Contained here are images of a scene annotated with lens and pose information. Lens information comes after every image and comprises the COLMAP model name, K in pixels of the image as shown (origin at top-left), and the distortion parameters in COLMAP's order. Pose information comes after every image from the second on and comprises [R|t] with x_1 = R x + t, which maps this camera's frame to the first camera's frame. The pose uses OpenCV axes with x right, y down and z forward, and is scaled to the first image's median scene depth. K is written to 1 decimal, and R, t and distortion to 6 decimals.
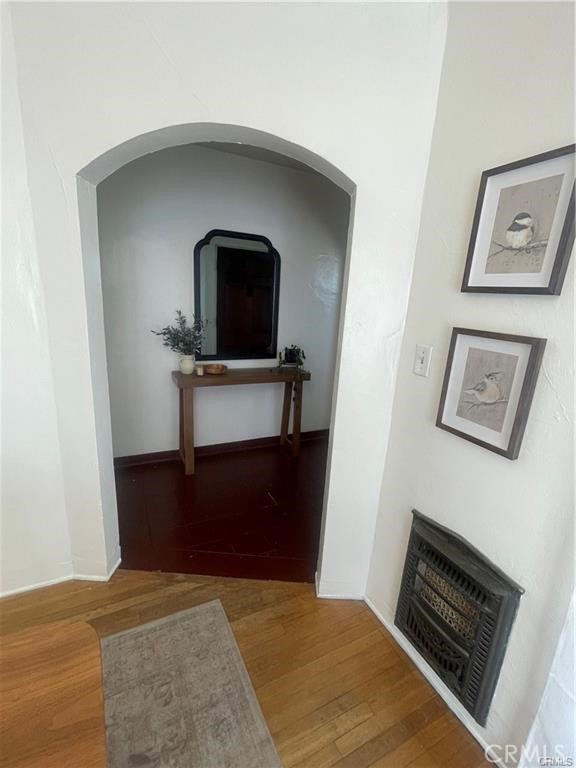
lens RADIAL K [[341.6, 0, 288.0], [0, 341.6, 384.0], [0, 0, 1]] dist [-0.000042, 0.000279]
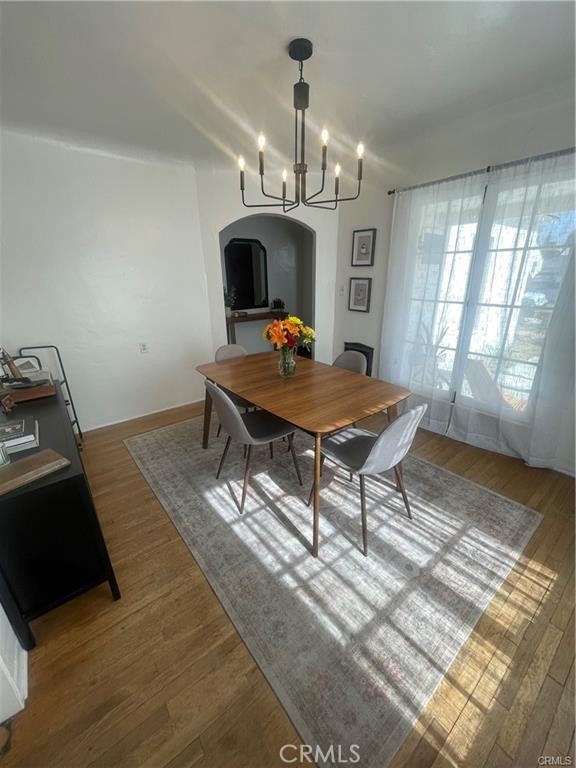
lens RADIAL K [[306.7, 0, 288.0], [0, 306.7, 384.0], [0, 0, 1]] dist [0.000682, 0.000007]
pose [[0.974849, -0.139753, 0.173602, -0.744991], [0.121038, 0.986066, 0.114123, 0.428155], [-0.187132, -0.090240, 0.978181, -1.842862]]
